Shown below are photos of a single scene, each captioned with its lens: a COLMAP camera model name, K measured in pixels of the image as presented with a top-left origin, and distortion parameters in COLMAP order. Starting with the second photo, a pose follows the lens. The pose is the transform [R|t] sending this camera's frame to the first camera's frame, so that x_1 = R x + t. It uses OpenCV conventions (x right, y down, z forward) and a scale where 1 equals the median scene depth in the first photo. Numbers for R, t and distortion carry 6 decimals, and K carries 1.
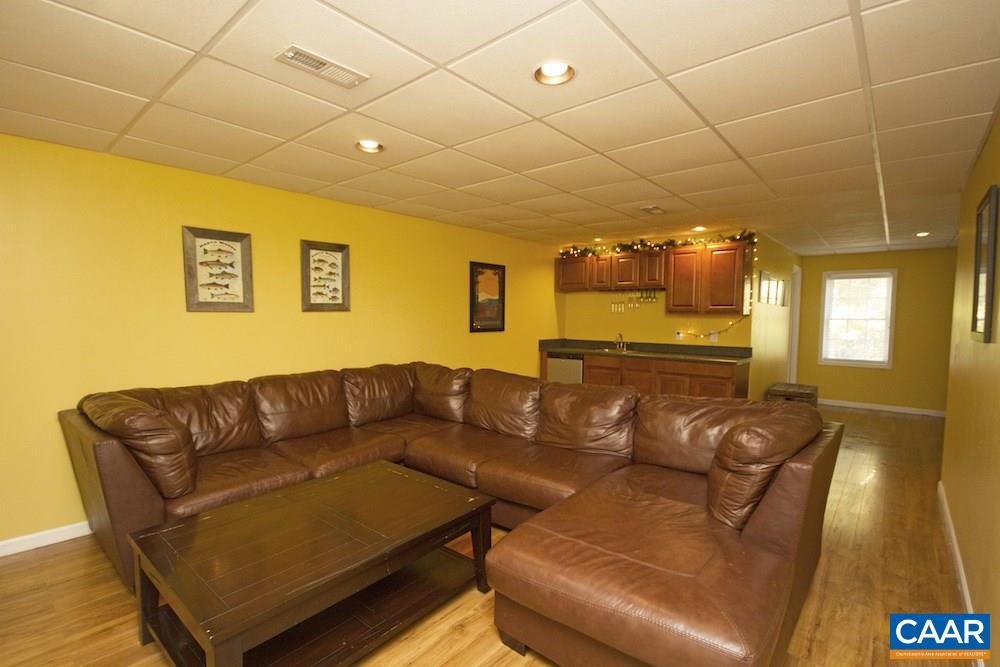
lens RADIAL K [[462.9, 0, 496.4], [0, 462.9, 338.6], [0, 0, 1]] dist [-0.002892, -0.002593]
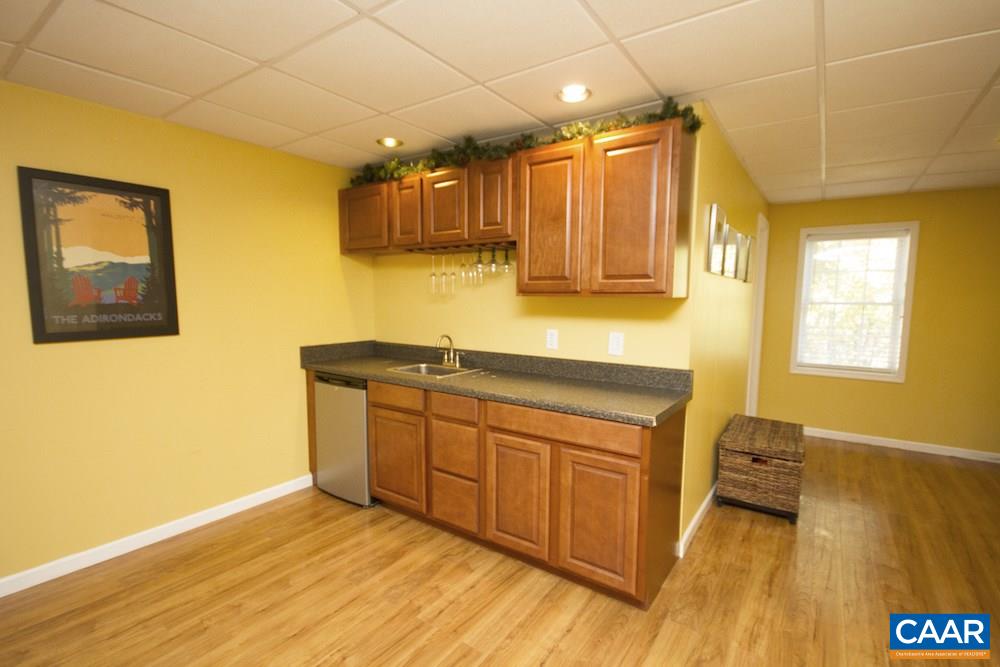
lens RADIAL K [[462.9, 0, 495.4], [0, 462.9, 338.4], [0, 0, 1]] dist [-0.002892, -0.002593]
pose [[0.995754, -0.011017, 0.091391, 0.291338], [0.007196, 0.999090, 0.042040, -0.029421], [-0.091771, -0.041203, 0.994927, 0.516012]]
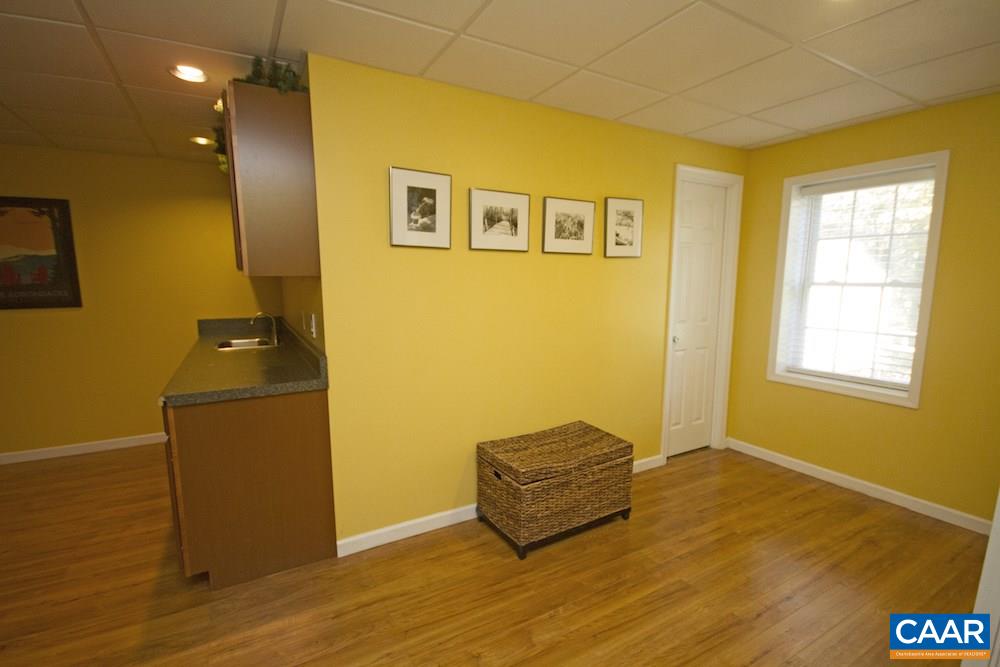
lens RADIAL K [[462.9, 0, 499.3], [0, 462.9, 333.6], [0, 0, 1]] dist [-0.002892, -0.002593]
pose [[0.941868, 0.030565, -0.334591, 0.763804], [-0.007768, 0.997568, 0.069263, -0.027721], [0.335894, -0.062638, 0.939815, 0.604286]]
